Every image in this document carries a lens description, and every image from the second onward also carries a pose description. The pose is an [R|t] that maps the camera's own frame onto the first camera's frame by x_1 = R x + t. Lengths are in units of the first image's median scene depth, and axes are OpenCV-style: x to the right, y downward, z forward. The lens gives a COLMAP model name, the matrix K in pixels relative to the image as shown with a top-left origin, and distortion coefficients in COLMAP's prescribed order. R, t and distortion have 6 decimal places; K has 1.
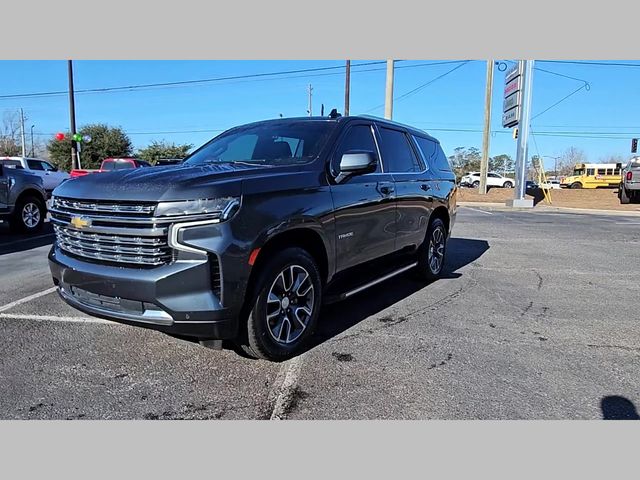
lens RADIAL K [[431.0, 0, 310.1], [0, 431.0, 238.4], [0, 0, 1]] dist [0.000707, 0.000812]
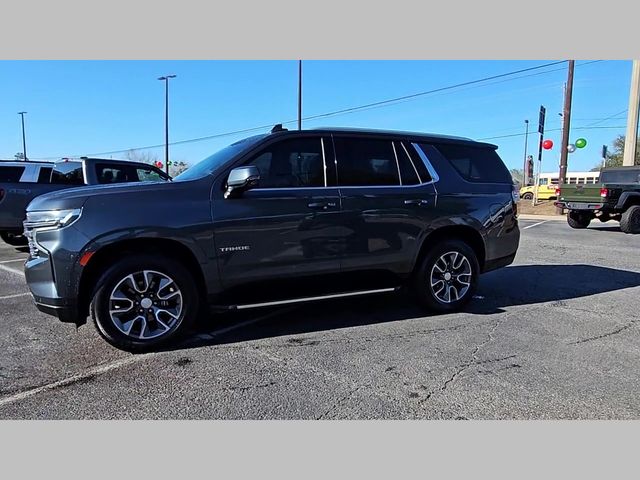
lens RADIAL K [[431.0, 0, 310.1], [0, 431.0, 238.4], [0, 0, 1]] dist [0.000707, 0.000812]
pose [[0.853497, 0.050892, -0.518606, 0.871612], [-0.066747, 0.997698, -0.011942, -0.034585], [0.516805, 0.044808, 0.854930, 0.243495]]
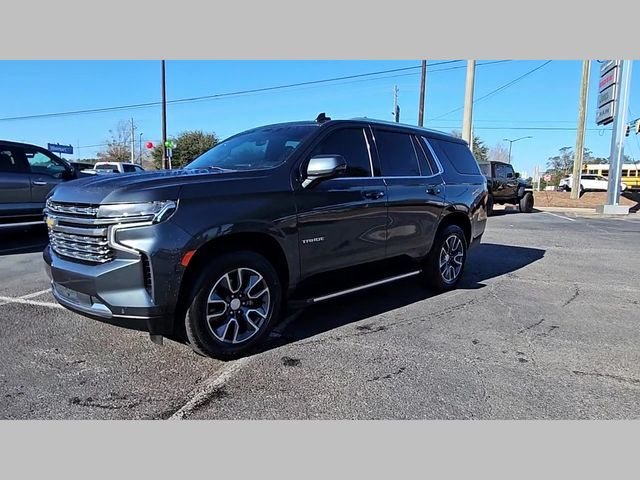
lens RADIAL K [[431.0, 0, 310.1], [0, 431.0, 238.4], [0, 0, 1]] dist [0.000707, 0.000812]
pose [[0.980439, 0.026231, -0.195067, 0.307383], [-0.027484, 0.999615, -0.003723, -0.007614], [0.194895, 0.009012, 0.980783, 0.027195]]
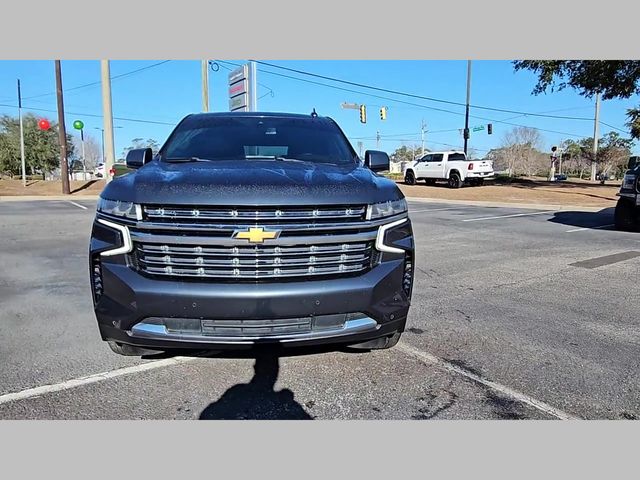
lens RADIAL K [[431.0, 0, 310.1], [0, 431.0, 238.4], [0, 0, 1]] dist [0.000707, 0.000812]
pose [[0.768154, -0.098109, 0.632704, -0.849740], [0.086722, 0.995027, 0.049004, -0.054004], [-0.634365, 0.017227, 0.772842, 0.276191]]
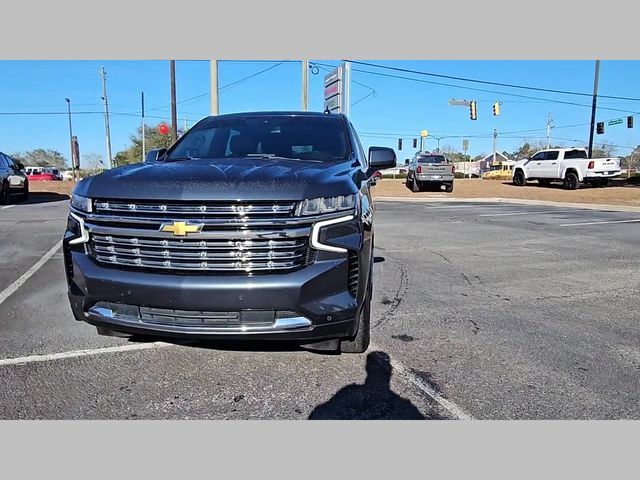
lens RADIAL K [[431.0, 0, 310.1], [0, 431.0, 238.4], [0, 0, 1]] dist [0.000707, 0.000812]
pose [[0.899939, -0.070771, 0.430234, -0.587476], [0.064706, 0.997491, 0.028734, -0.022422], [-0.431188, 0.001980, 0.902260, 0.118607]]
